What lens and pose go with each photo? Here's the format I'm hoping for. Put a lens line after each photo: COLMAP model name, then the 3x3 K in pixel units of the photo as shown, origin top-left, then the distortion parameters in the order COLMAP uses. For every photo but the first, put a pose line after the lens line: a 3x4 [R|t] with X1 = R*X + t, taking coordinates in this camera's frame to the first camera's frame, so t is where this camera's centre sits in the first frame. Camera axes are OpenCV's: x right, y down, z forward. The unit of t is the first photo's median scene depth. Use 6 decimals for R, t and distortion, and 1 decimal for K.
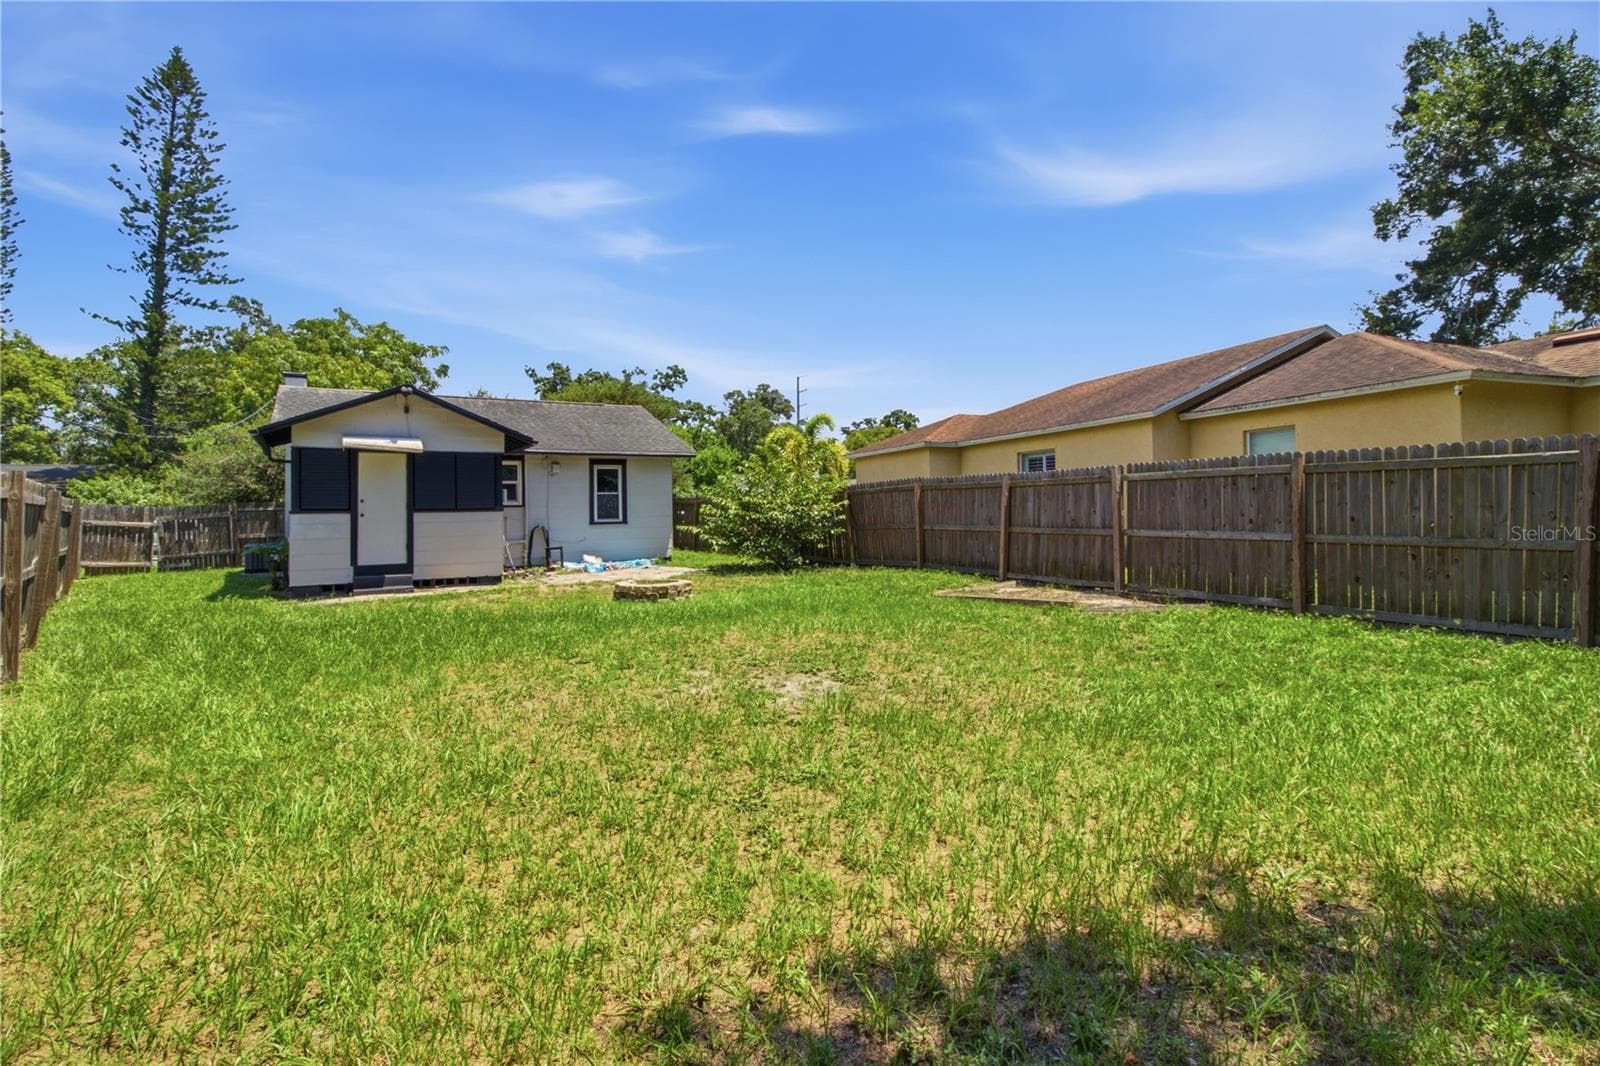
lens RADIAL K [[724.9, 0, 798.2], [0, 724.9, 535.8], [0, 0, 1]] dist [0.001035, 0.003136]
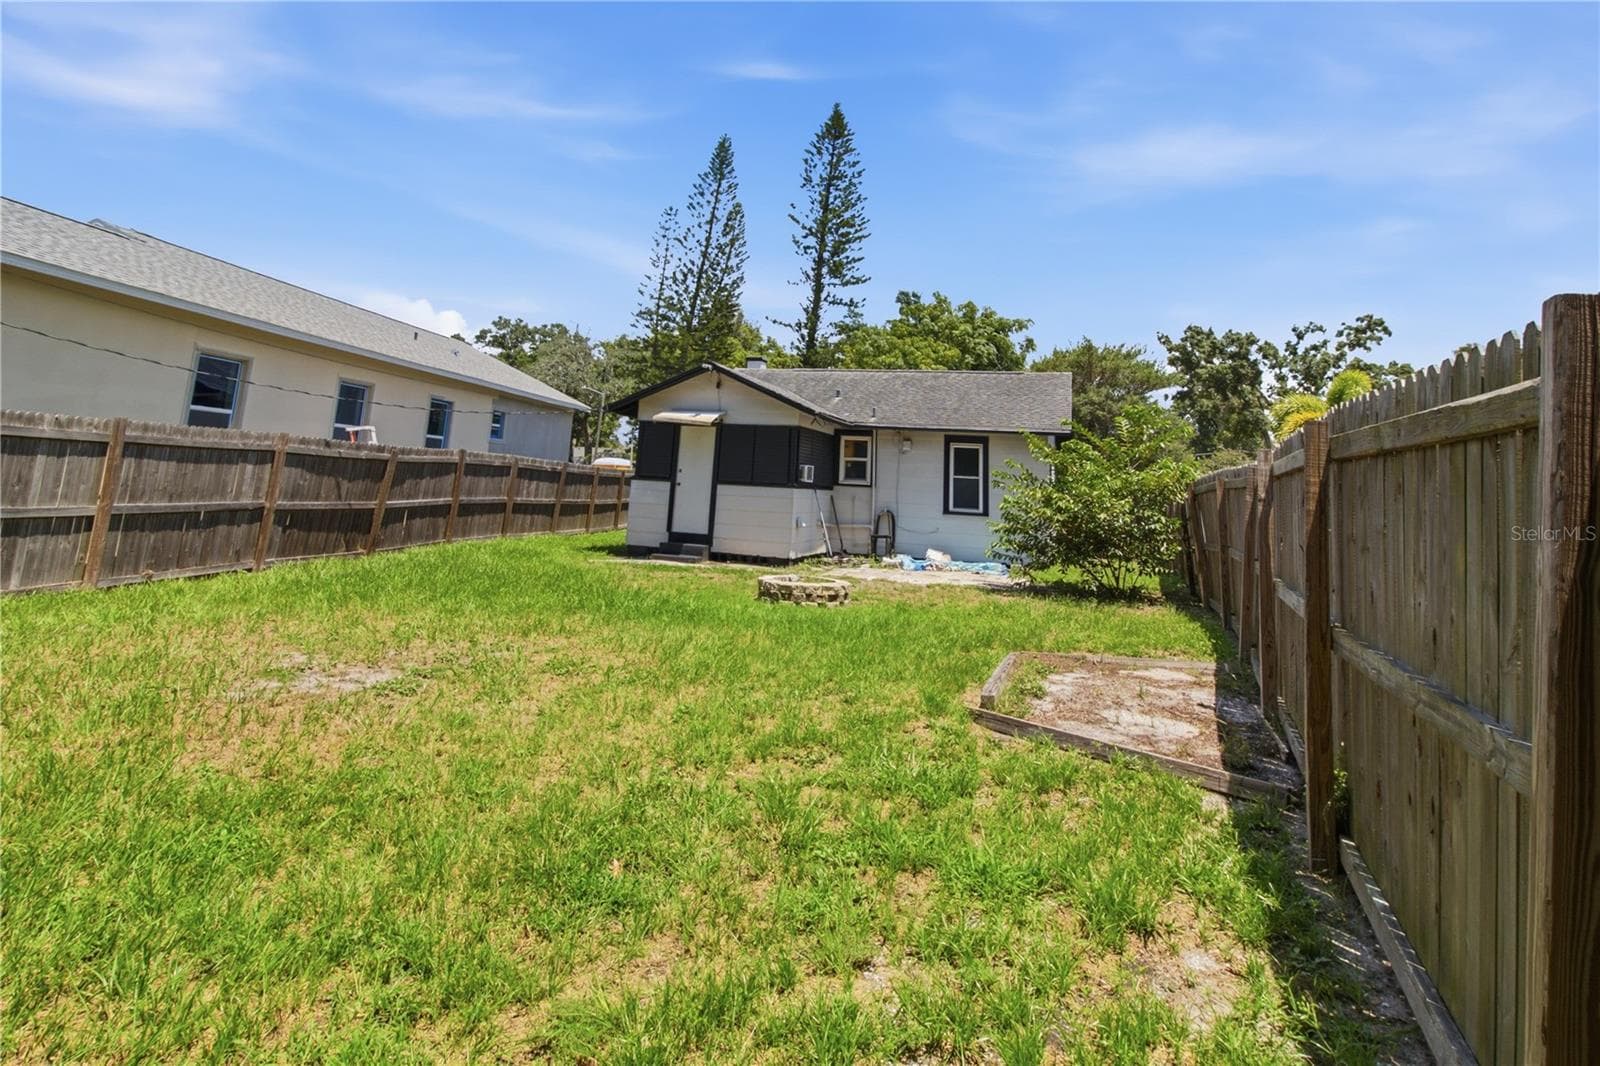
lens RADIAL K [[862.6, 0, 847.1], [0, 862.6, 345.7], [0, 0, 1]] dist [-0.001002, -0.001302]
pose [[0.690052, -0.067165, -0.720637, 0.353025], [-0.090975, 0.979738, -0.178428, -0.017030], [0.718019, 0.188684, 0.669960, 0.203910]]
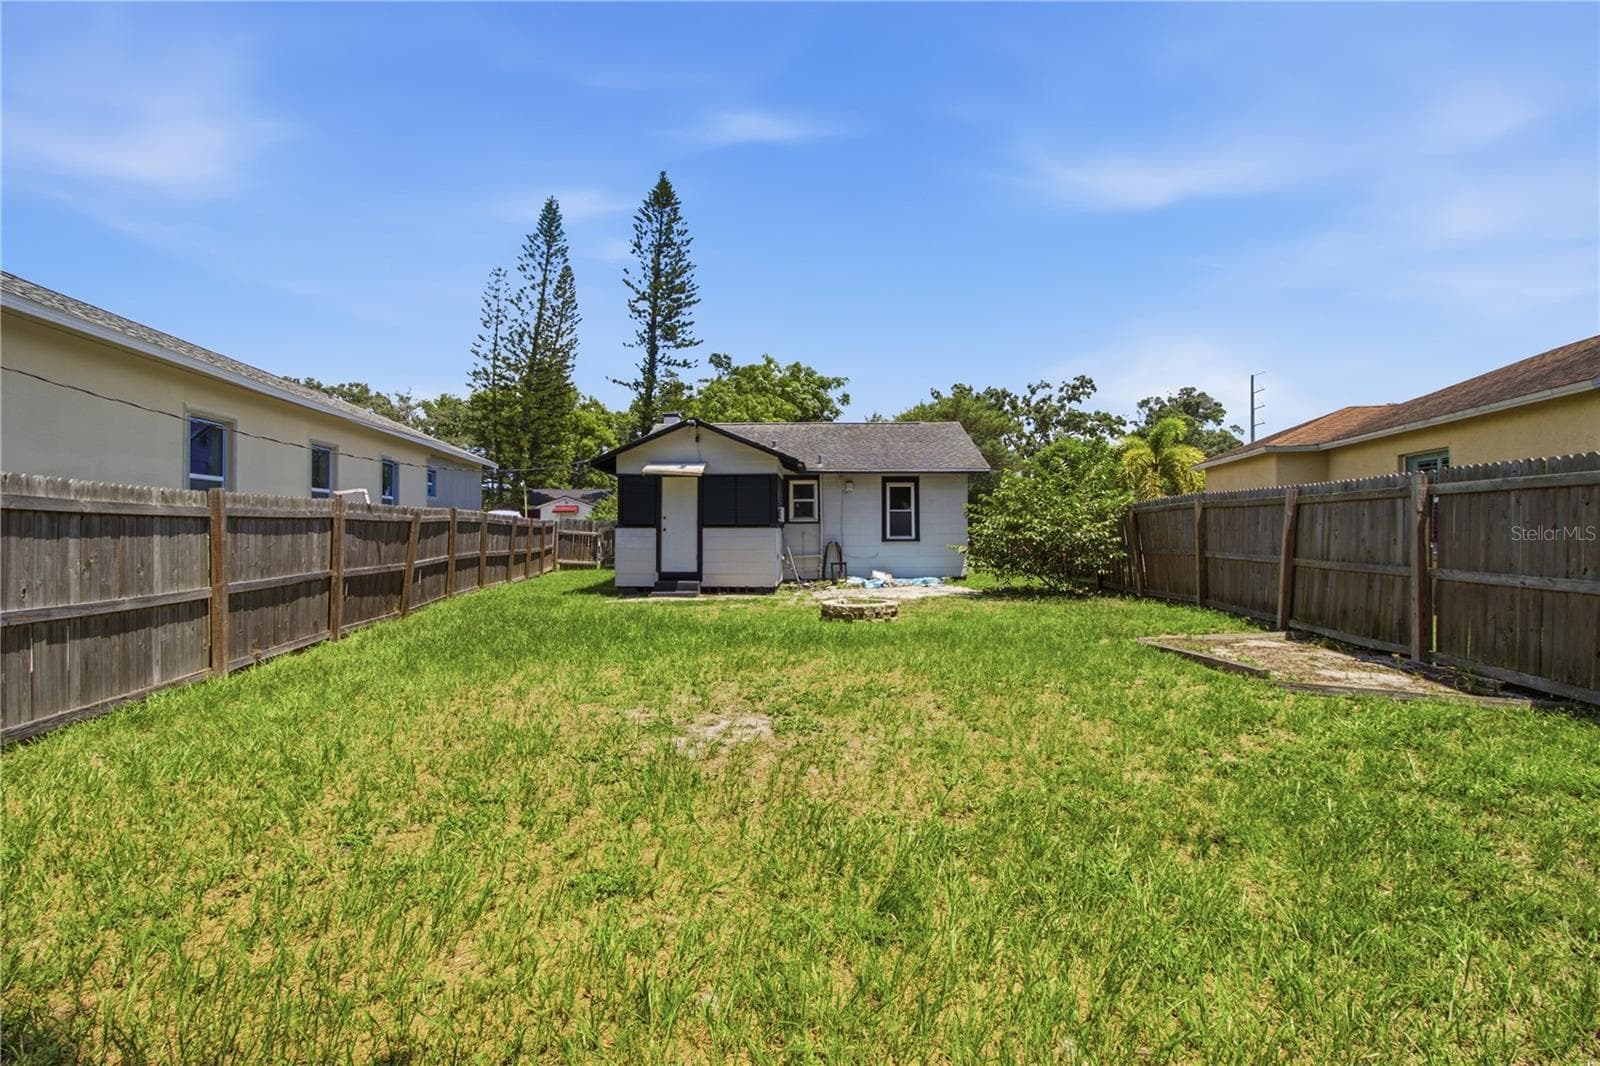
lens RADIAL K [[724.9, 0, 815.2], [0, 724.9, 530.9], [0, 0, 1]] dist [0.001035, 0.003136]
pose [[0.860226, 0.014967, -0.509694, 0.150932], [-0.029659, 0.999345, -0.020711, -0.006294], [0.509050, 0.032934, 0.860107, 0.075194]]
